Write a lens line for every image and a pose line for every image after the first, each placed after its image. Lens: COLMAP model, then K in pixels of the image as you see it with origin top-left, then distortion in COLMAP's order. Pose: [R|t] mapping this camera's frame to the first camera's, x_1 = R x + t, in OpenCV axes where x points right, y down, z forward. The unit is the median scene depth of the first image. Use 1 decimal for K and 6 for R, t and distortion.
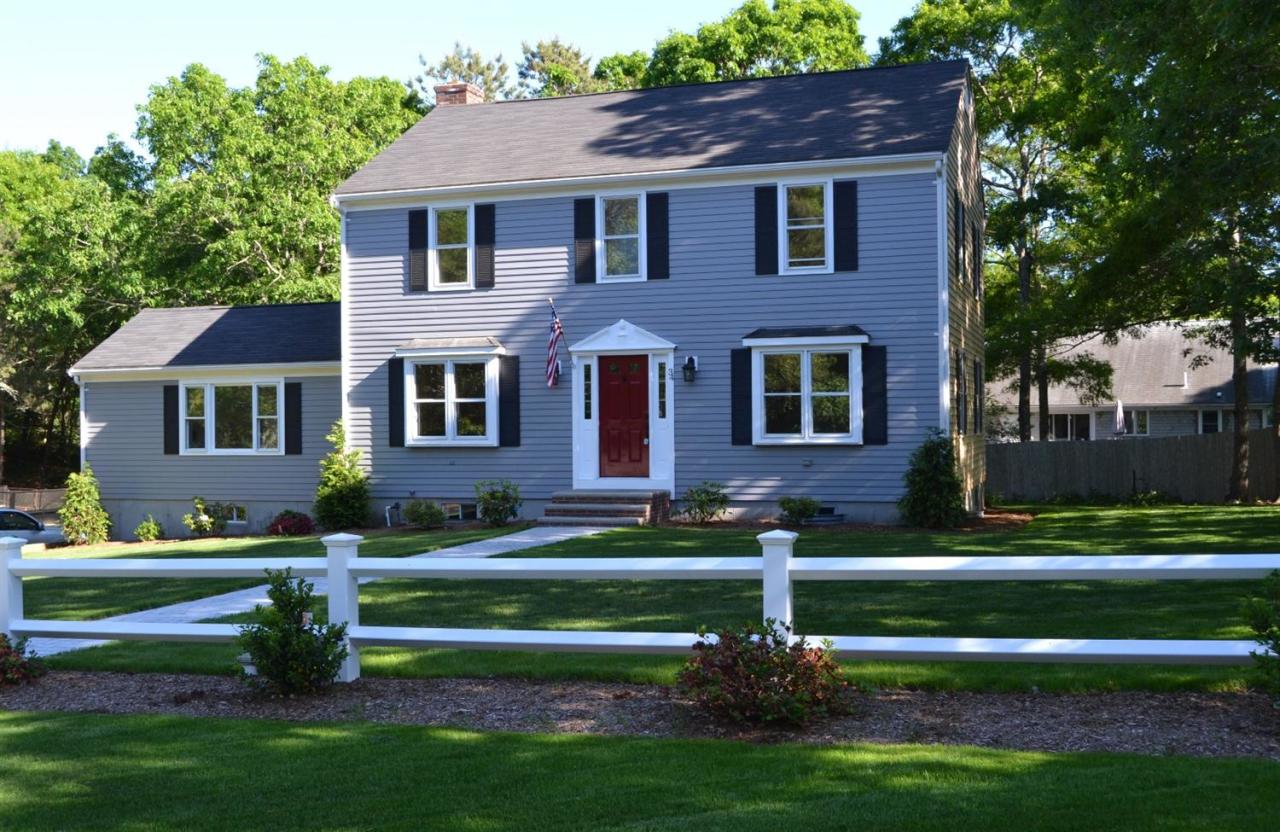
lens RADIAL K [[1379.6, 0, 642.2], [0, 1379.6, 420.4], [0, 0, 1]] dist [-0.083847, 0.000000]
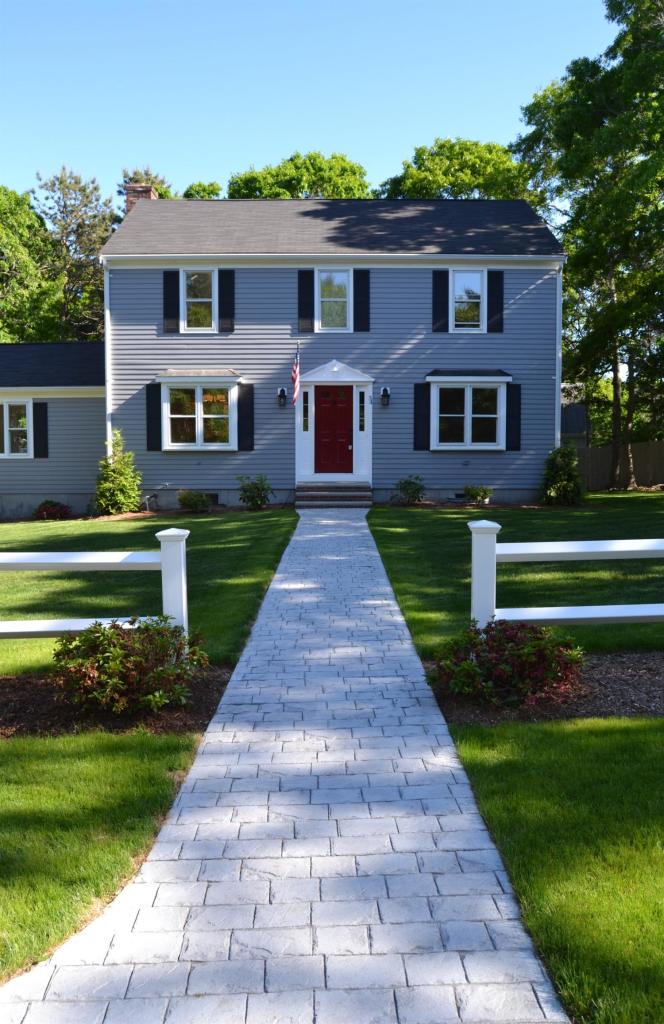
lens RADIAL K [[816.8, 0, 335.3], [0, 816.8, 507.2], [0, 0, 1]] dist [-0.087983, 0.014982]
pose [[0.944713, -0.018159, 0.327395, -0.277785], [-0.008866, 0.996686, 0.080865, 0.008443], [-0.327779, -0.079297, 0.941421, 0.208356]]
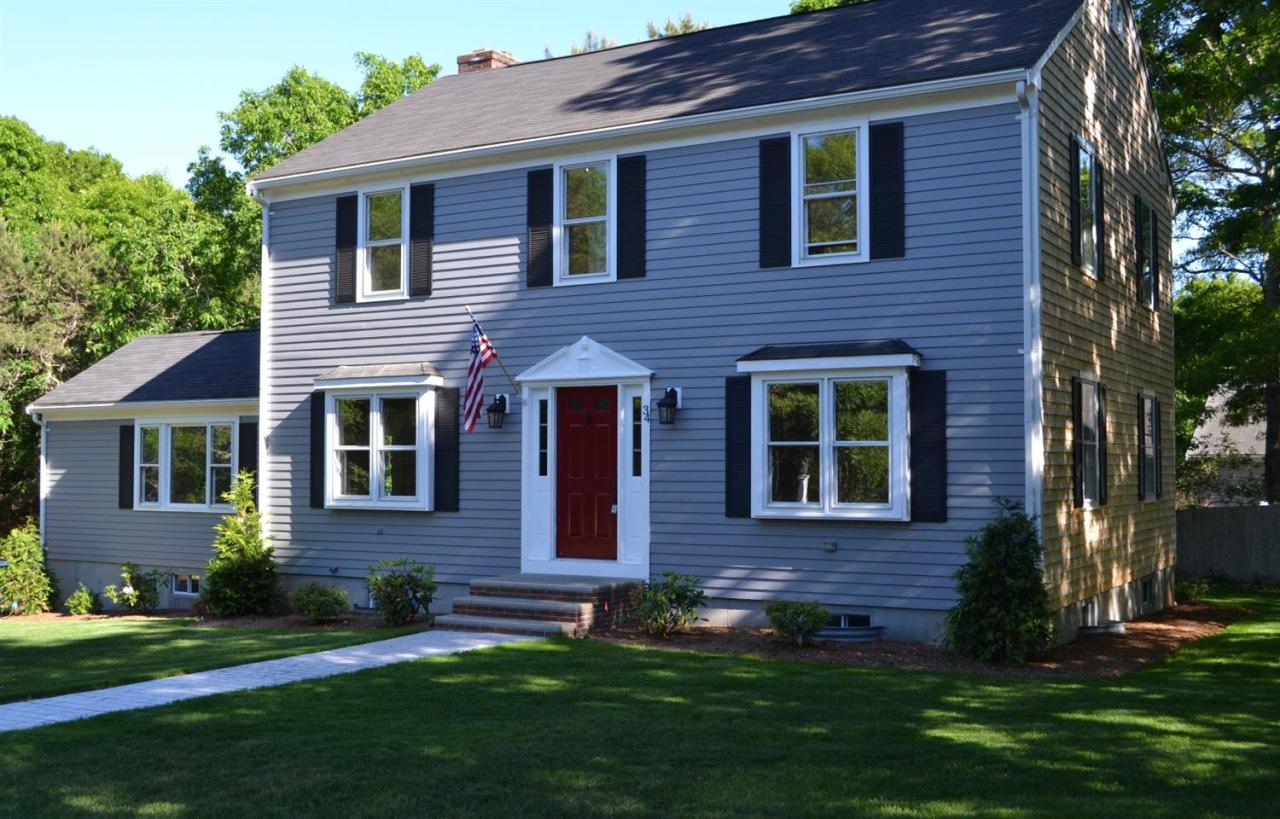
lens RADIAL K [[1385.6, 0, 635.5], [0, 1385.6, 412.3], [0, 0, 1]] dist [-0.076750, 0.000000]
pose [[0.976172, 0.002289, -0.216986, 0.161399], [-0.010012, 0.999355, -0.034499, -0.009464], [0.216767, 0.035849, 0.975565, 0.303487]]
